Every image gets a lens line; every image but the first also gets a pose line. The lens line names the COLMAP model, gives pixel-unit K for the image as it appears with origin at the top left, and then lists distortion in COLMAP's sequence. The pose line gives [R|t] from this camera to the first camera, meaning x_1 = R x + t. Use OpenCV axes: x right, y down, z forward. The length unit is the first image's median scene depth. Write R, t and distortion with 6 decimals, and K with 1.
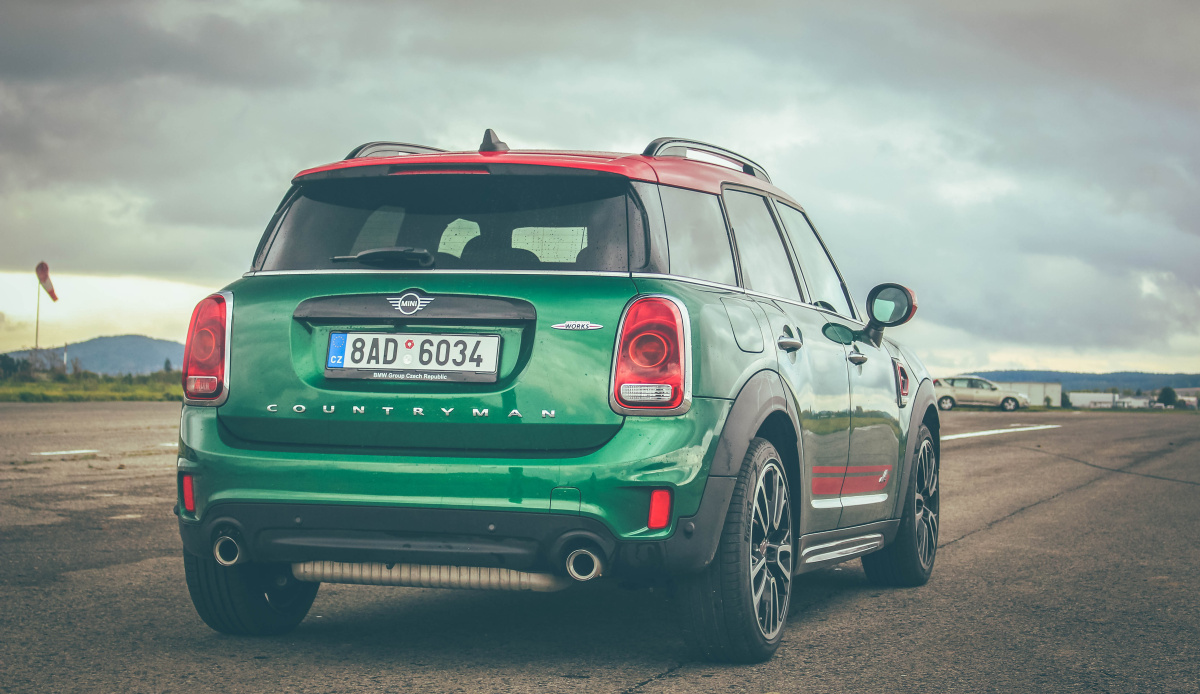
lens RADIAL K [[3285.1, 0, 599.7], [0, 3285.1, 346.9], [0, 0, 1]] dist [-0.071615, 0.000000]
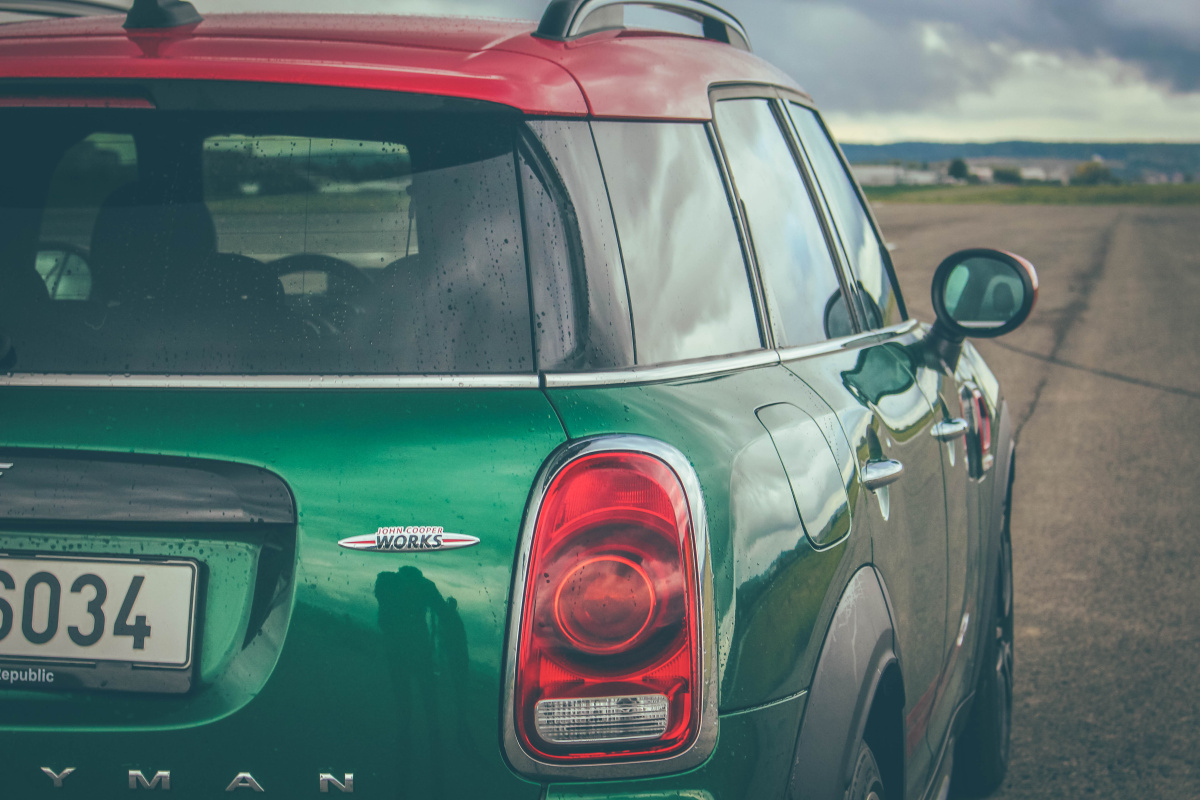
lens RADIAL K [[3092.5, 0, 602.3], [0, 3092.5, 401.3], [0, 0, 1]] dist [0.063115, 0.000000]
pose [[0.994167, -0.025708, 0.104747, -0.020867], [0.013649, 0.993358, 0.114255, -0.060008], [-0.106989, -0.112158, 0.987914, 0.648797]]
